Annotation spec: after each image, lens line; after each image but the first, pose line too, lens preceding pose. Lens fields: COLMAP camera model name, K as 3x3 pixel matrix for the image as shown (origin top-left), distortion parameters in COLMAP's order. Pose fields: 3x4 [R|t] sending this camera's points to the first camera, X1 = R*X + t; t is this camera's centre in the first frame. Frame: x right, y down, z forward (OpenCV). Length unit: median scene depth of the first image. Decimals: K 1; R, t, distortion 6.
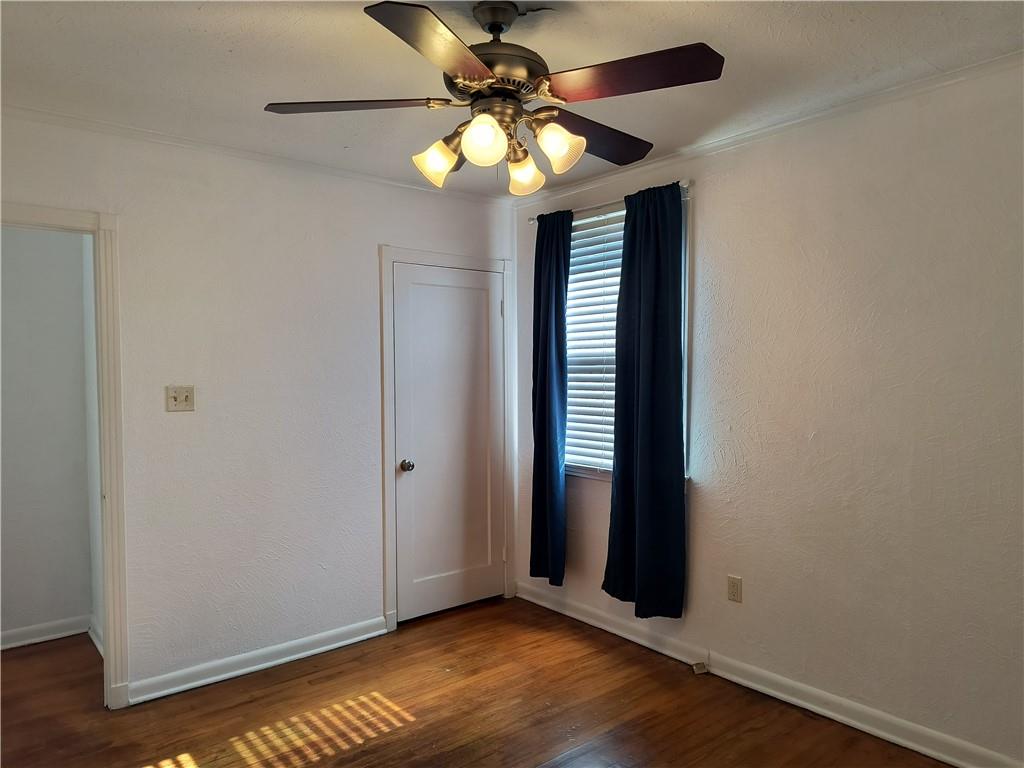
lens RADIAL K [[698.9, 0, 510.7], [0, 698.9, 386.1], [0, 0, 1]] dist [0.043589, -0.050133]
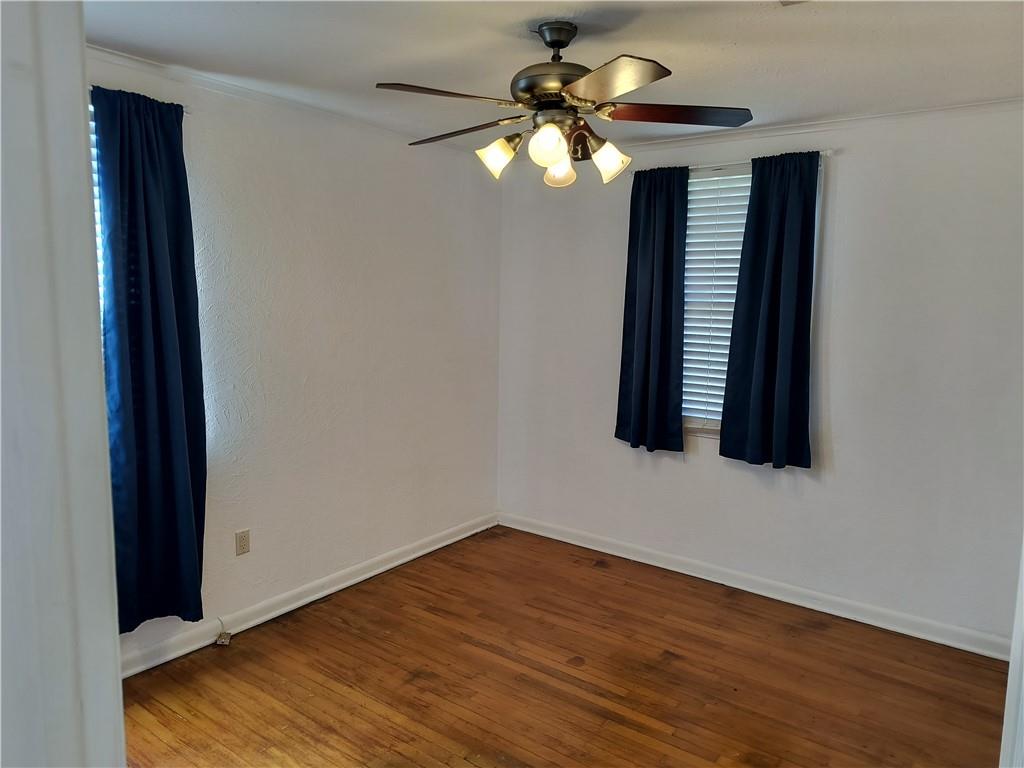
lens RADIAL K [[698.9, 0, 511.3], [0, 698.9, 385.7], [0, 0, 1]] dist [0.043589, -0.050133]
pose [[-0.240048, -0.118432, 0.963510, -0.735055], [0.011324, 0.992121, 0.124770, -0.060256], [-0.970695, 0.040862, -0.236815, 0.855653]]
